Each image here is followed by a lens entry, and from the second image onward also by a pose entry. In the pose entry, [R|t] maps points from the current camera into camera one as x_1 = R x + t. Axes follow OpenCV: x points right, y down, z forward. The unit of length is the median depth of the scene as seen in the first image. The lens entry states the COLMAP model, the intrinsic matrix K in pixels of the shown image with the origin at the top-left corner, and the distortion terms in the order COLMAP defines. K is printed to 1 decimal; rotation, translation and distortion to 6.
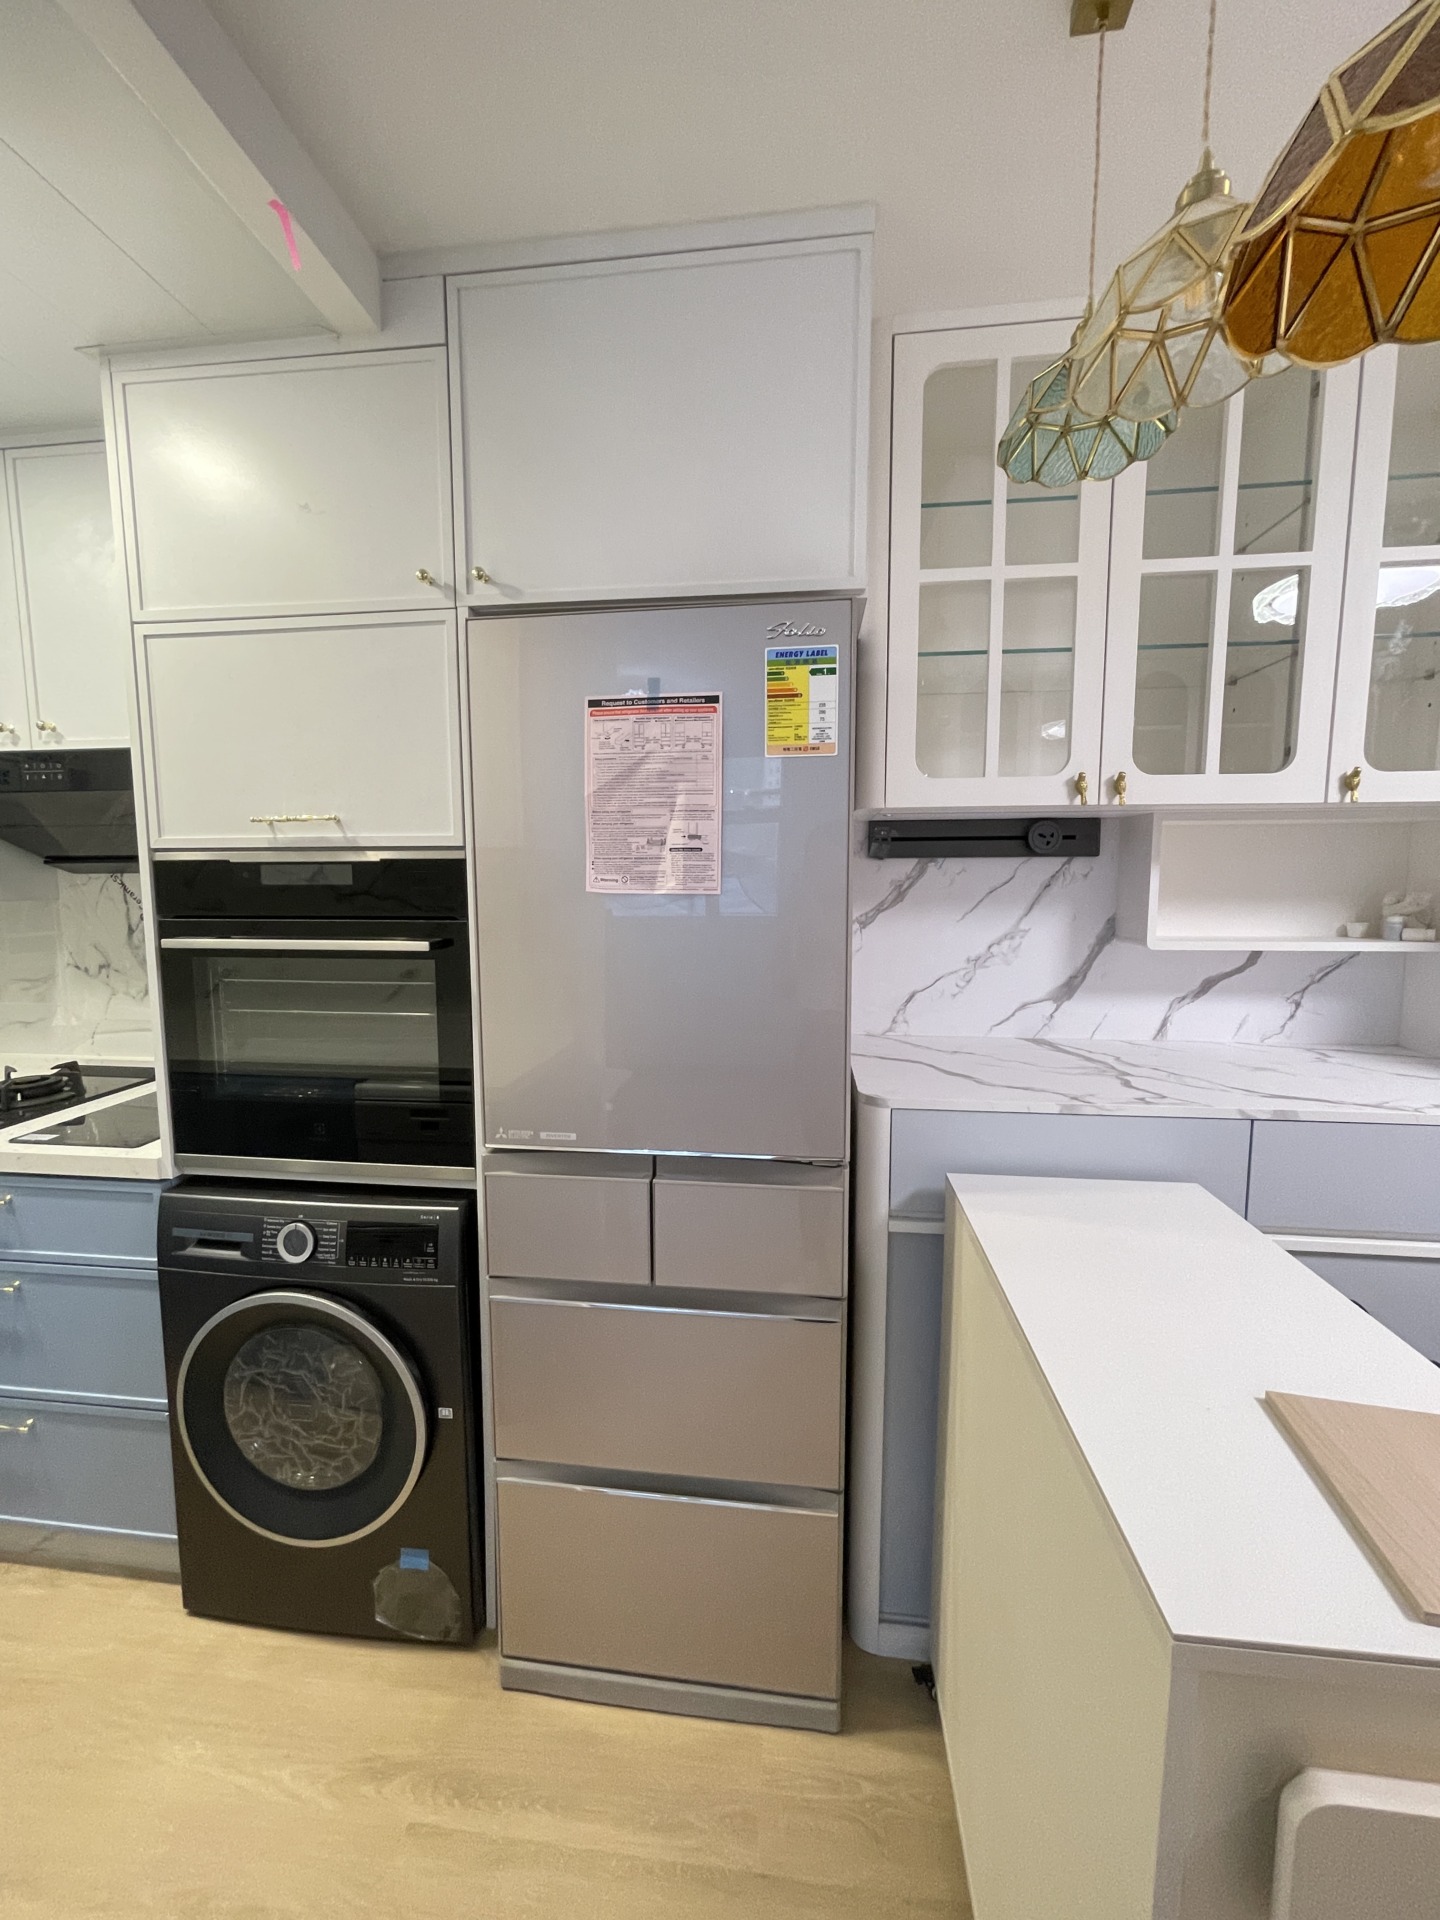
lens RADIAL K [[763.6, 0, 715.2], [0, 763.6, 969.3], [0, 0, 1]] dist [0.001126, 0.000108]
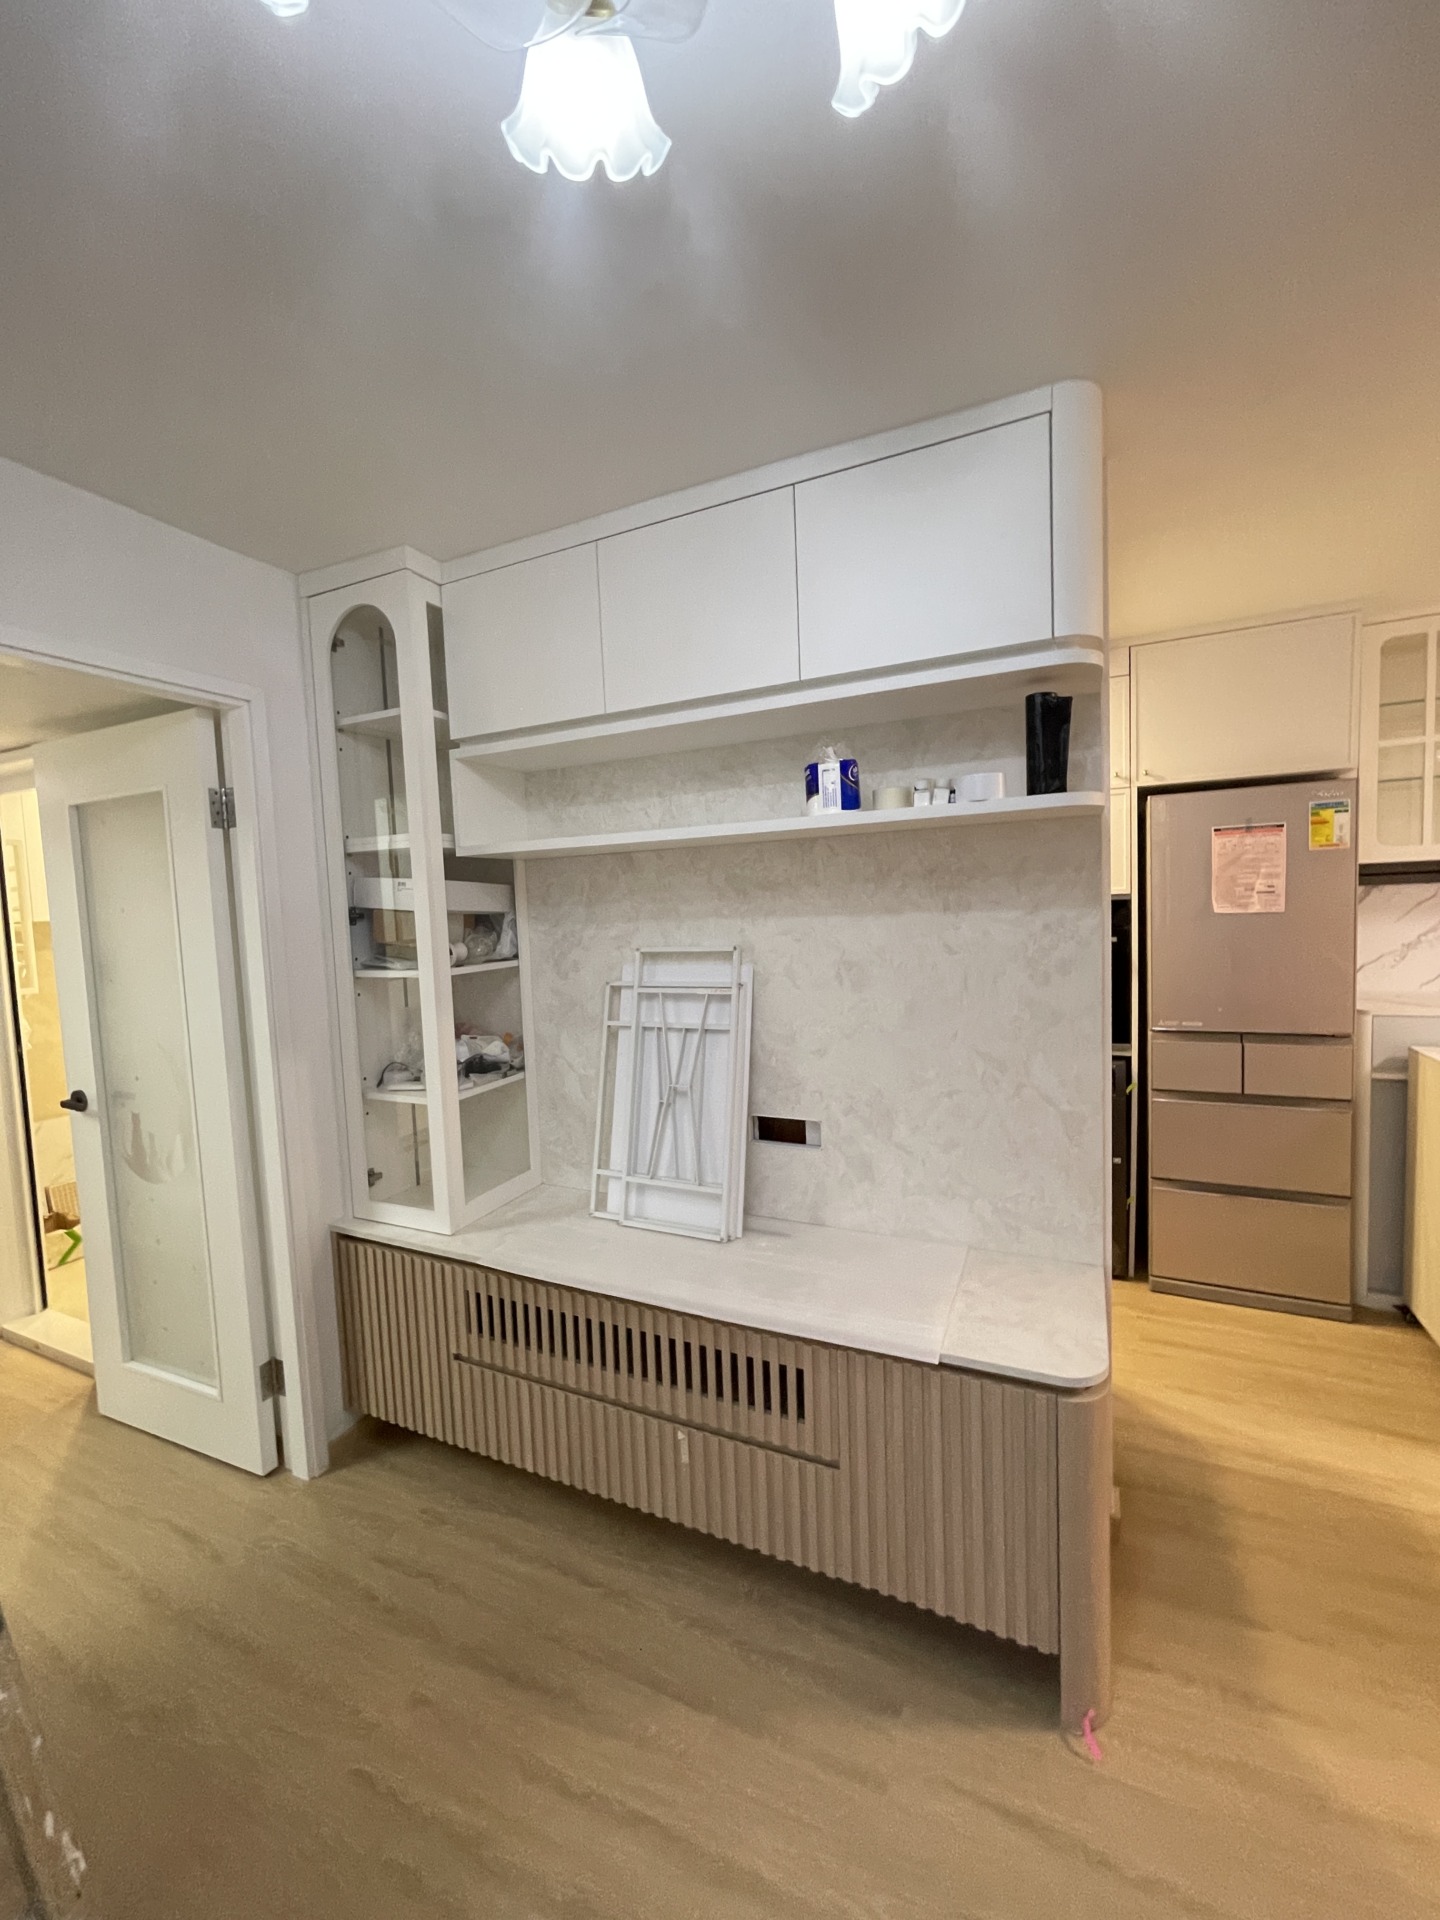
lens RADIAL K [[769.5, 0, 720.0], [0, 769.5, 960.0], [0, 0, 1]] dist [0.001068, 0.000129]
pose [[0.945307, -0.009673, -0.326038, -0.807568], [-0.000038, 0.999557, -0.029767, 0.107823], [0.326182, 0.028151, 0.944888, -1.630403]]
